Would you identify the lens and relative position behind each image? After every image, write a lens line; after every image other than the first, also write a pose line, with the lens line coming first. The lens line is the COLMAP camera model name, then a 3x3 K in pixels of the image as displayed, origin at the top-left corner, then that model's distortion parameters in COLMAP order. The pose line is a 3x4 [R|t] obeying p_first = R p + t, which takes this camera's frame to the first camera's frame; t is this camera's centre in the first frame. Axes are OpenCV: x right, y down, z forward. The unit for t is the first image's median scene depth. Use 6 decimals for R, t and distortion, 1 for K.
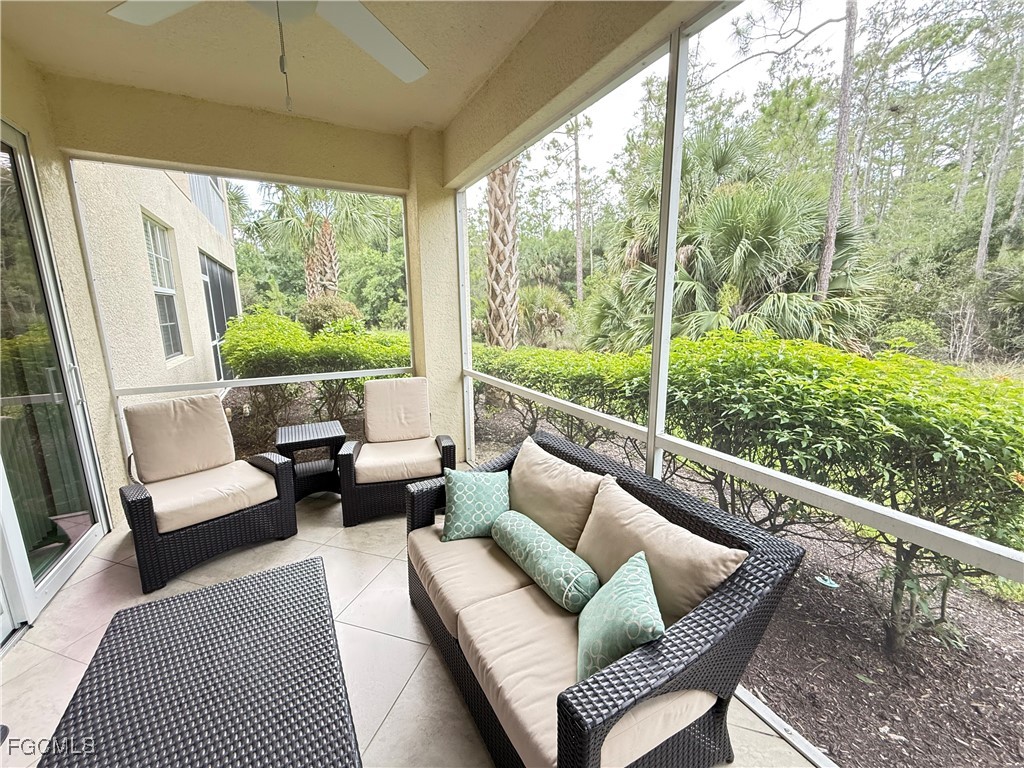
lens RADIAL K [[407.8, 0, 511.5], [0, 407.8, 385.9], [0, 0, 1]] dist [-0.002640, 0.000132]
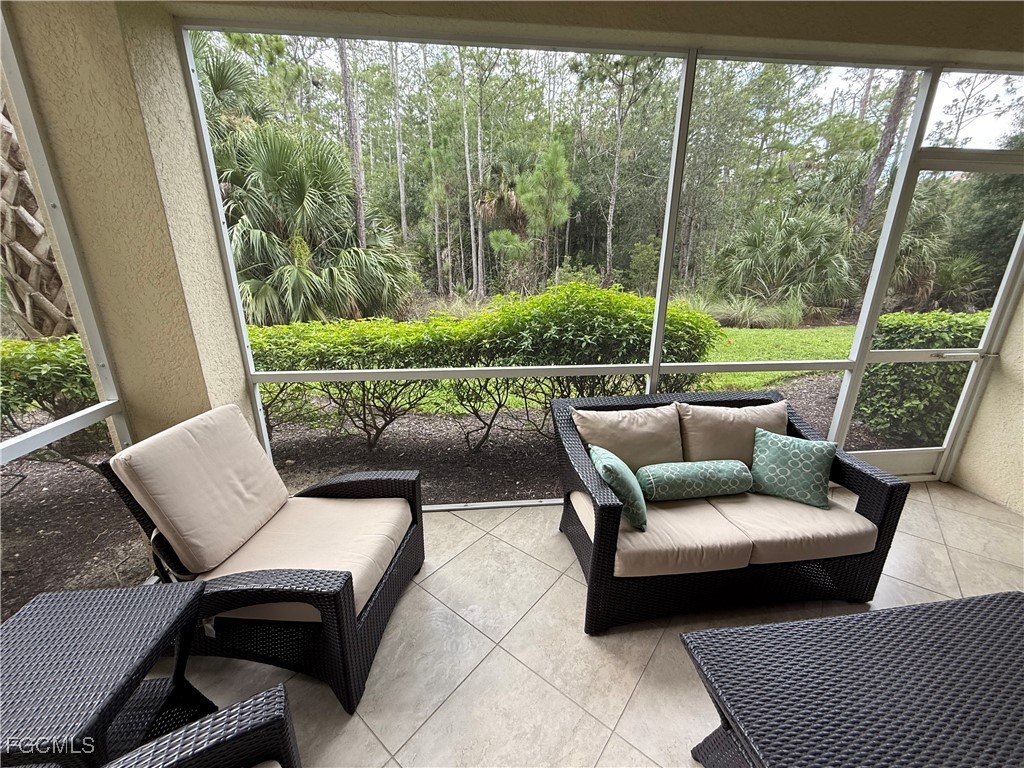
lens RADIAL K [[407.8, 0, 511.3], [0, 407.8, 384.9], [0, 0, 1]] dist [-0.002640, 0.000132]
pose [[0.383375, -0.262686, 0.885449, -1.022926], [0.163222, 0.962881, 0.214987, -0.184649], [-0.909056, 0.062104, 0.412020, 0.876749]]
